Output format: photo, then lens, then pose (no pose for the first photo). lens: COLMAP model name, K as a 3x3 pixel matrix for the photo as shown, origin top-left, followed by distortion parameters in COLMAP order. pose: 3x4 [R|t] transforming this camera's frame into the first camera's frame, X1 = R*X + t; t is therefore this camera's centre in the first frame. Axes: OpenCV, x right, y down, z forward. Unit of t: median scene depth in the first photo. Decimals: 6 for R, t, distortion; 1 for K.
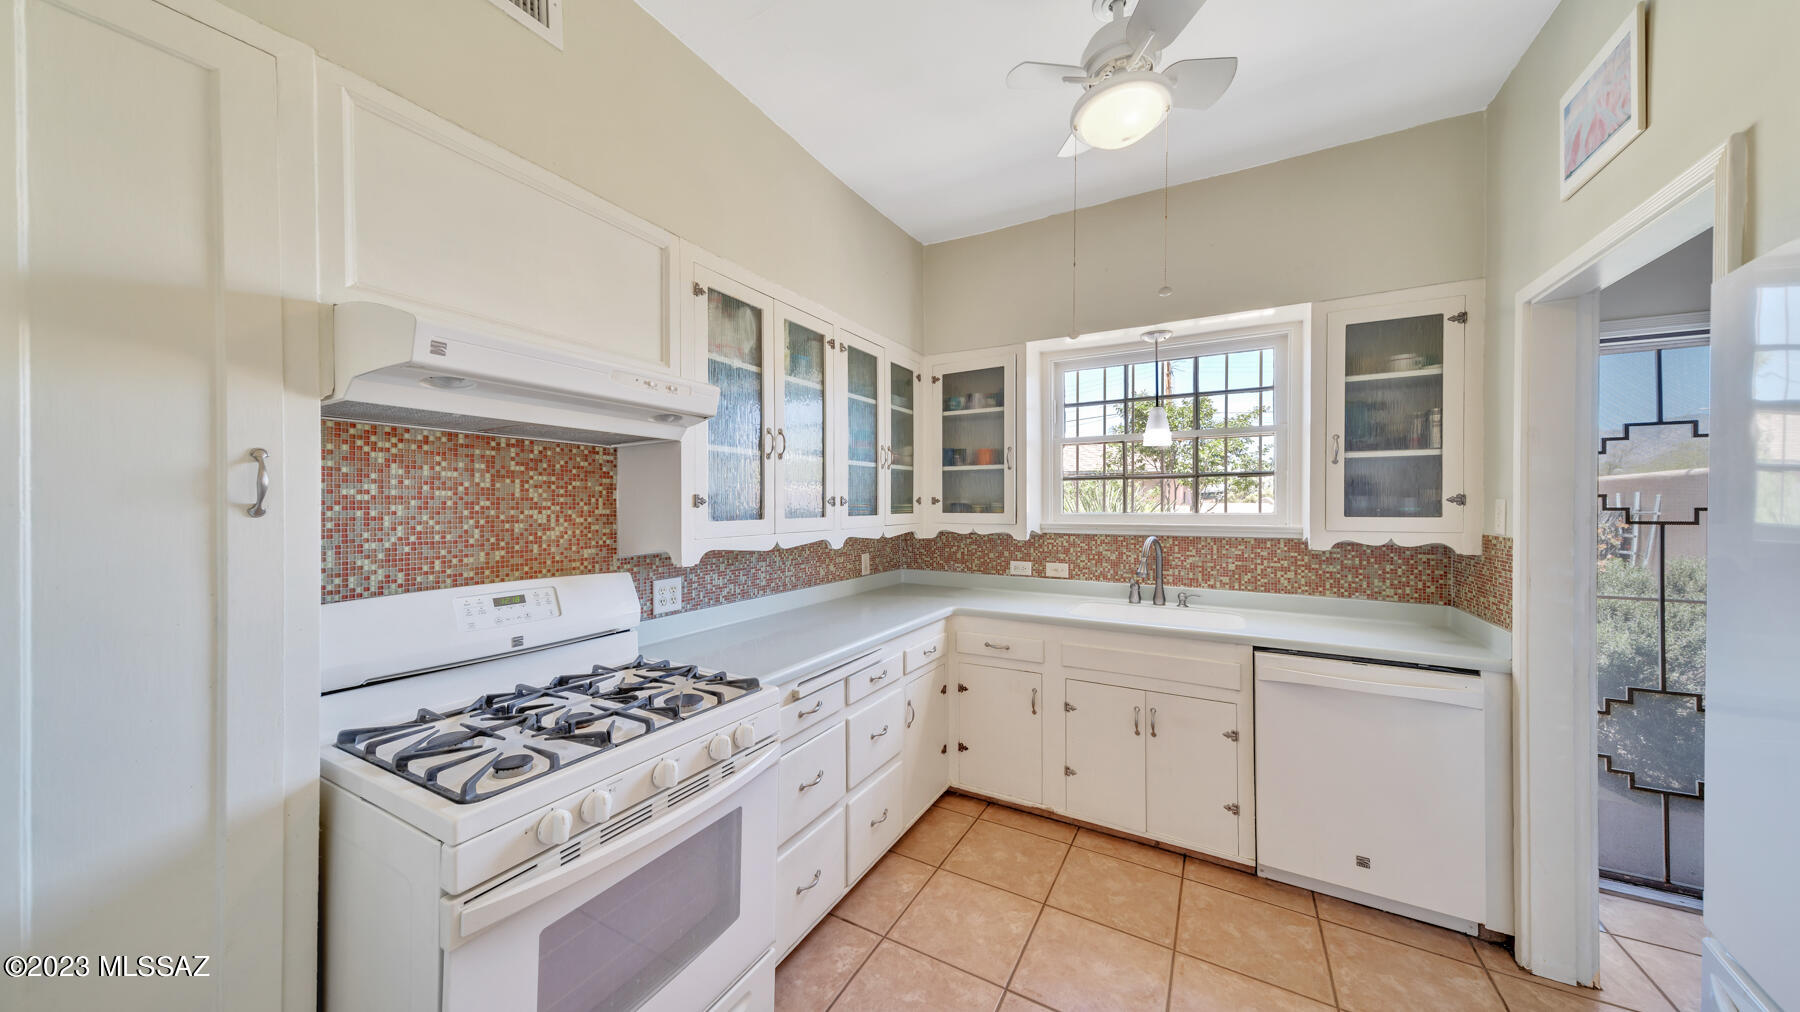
lens RADIAL K [[576.5, 0, 897.1], [0, 576.5, 502.0], [0, 0, 1]] dist [-0.001388, -0.000182]
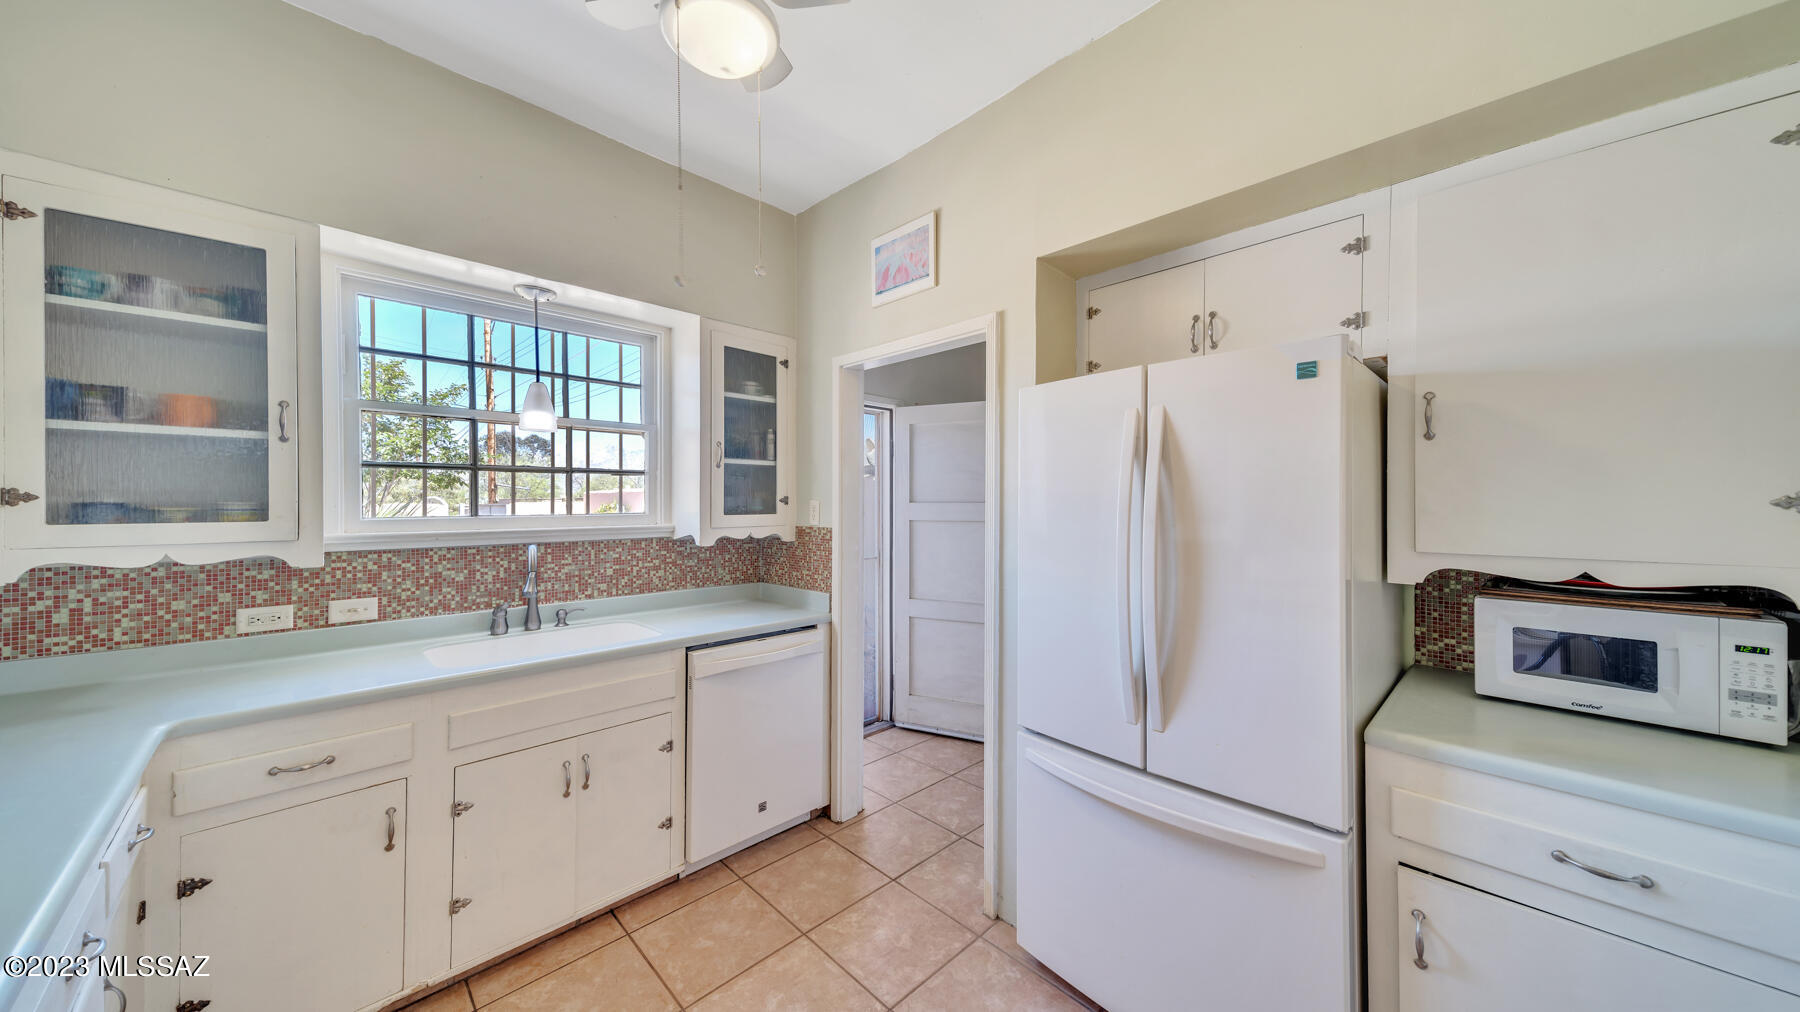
lens RADIAL K [[588.4, 0, 899.4], [0, 588.4, 503.8], [0, 0, 1]] dist [0.002674, -0.000001]
pose [[0.268380, -0.000721, 0.963313, -0.229340], [-0.002513, 0.999996, 0.001448, 0.000877], [-0.963310, -0.002810, 0.268378, 0.336731]]
